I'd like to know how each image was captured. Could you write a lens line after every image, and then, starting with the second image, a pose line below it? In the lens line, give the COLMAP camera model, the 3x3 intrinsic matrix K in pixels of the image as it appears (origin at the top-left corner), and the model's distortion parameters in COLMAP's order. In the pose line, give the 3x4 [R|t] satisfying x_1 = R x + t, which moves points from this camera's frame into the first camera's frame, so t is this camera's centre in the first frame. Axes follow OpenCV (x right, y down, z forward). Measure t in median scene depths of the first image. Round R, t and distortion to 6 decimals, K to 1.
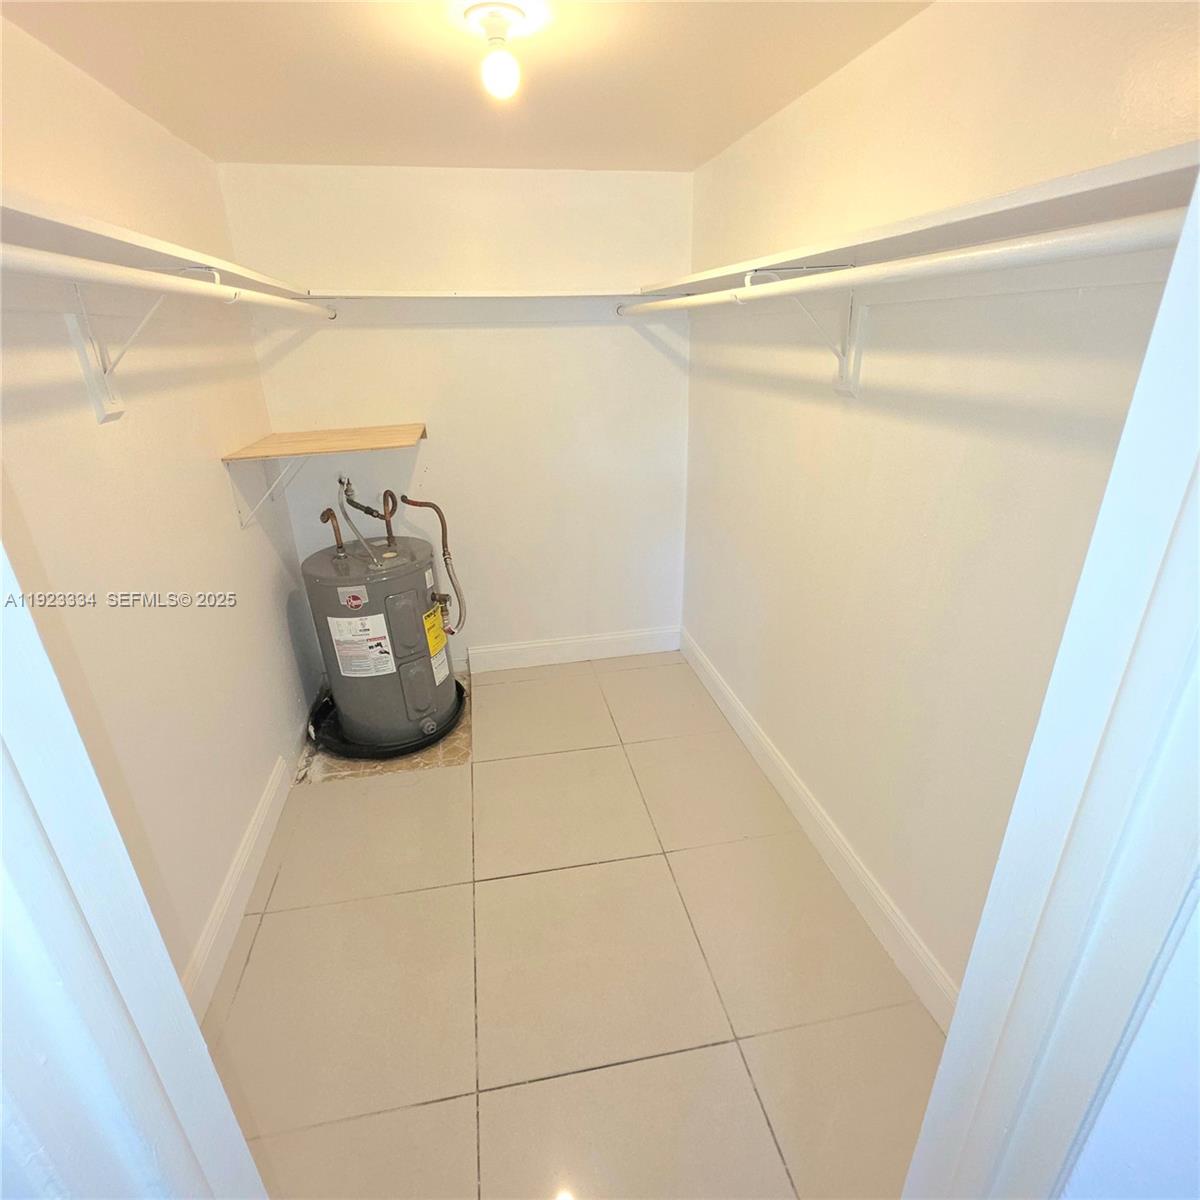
lens RADIAL K [[641.4, 0, 596.5], [0, 641.4, 605.7], [0, 0, 1]] dist [0.002909, -0.000140]
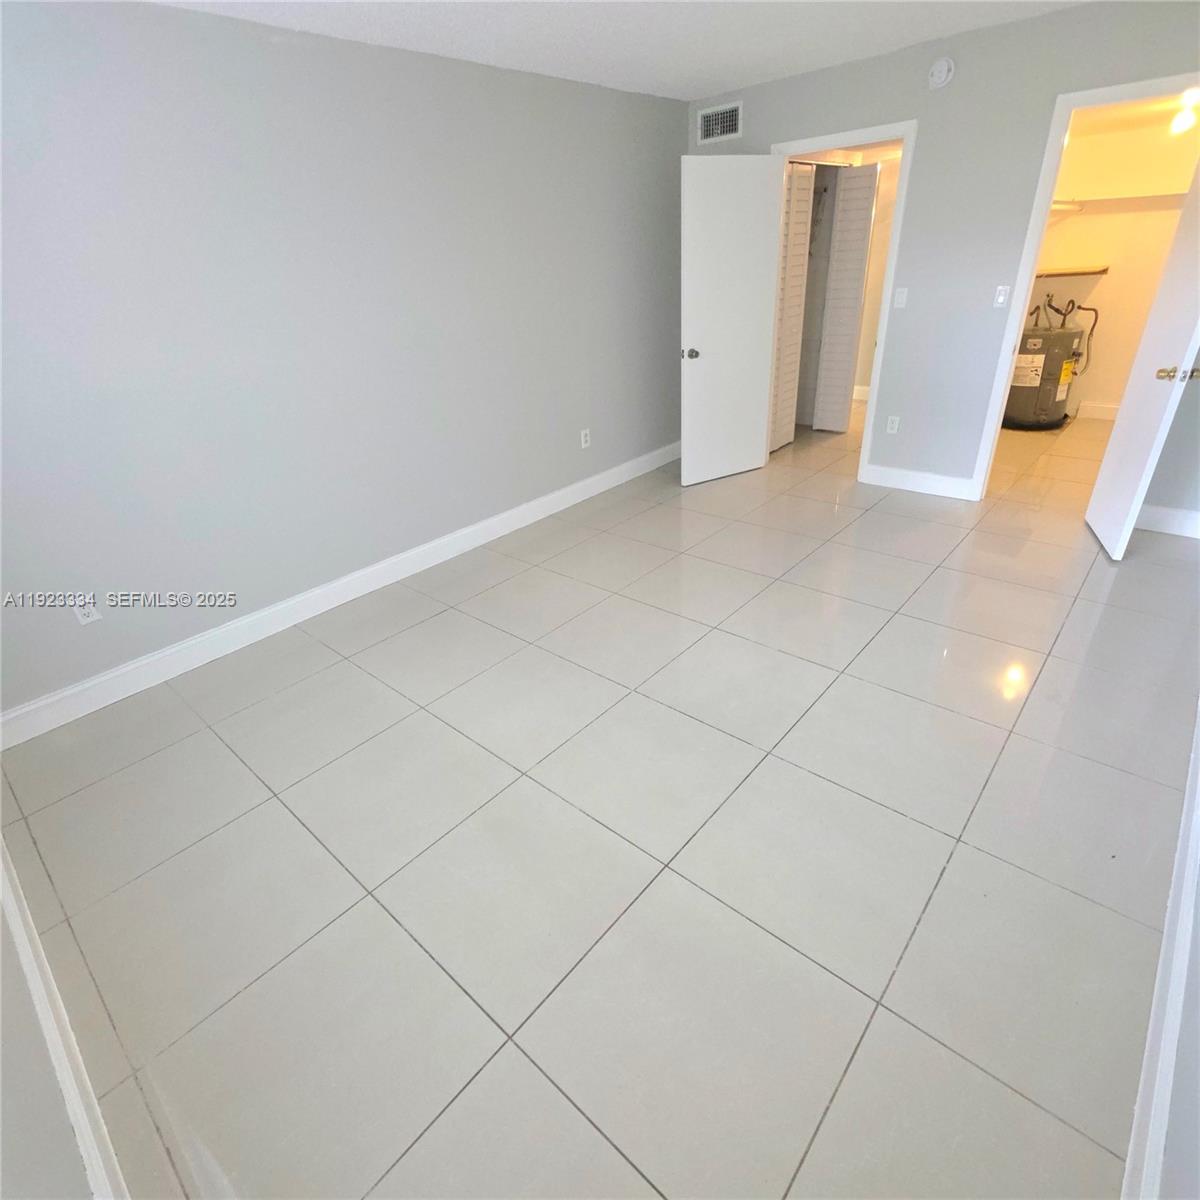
lens RADIAL K [[641.4, 0, 596.5], [0, 641.4, 605.7], [0, 0, 1]] dist [0.002909, -0.000140]
pose [[0.603487, 0.363989, -0.709448, 0.576033], [-0.262481, 0.930827, 0.254292, 0.613754], [0.752933, 0.032755, 0.657282, -1.475725]]
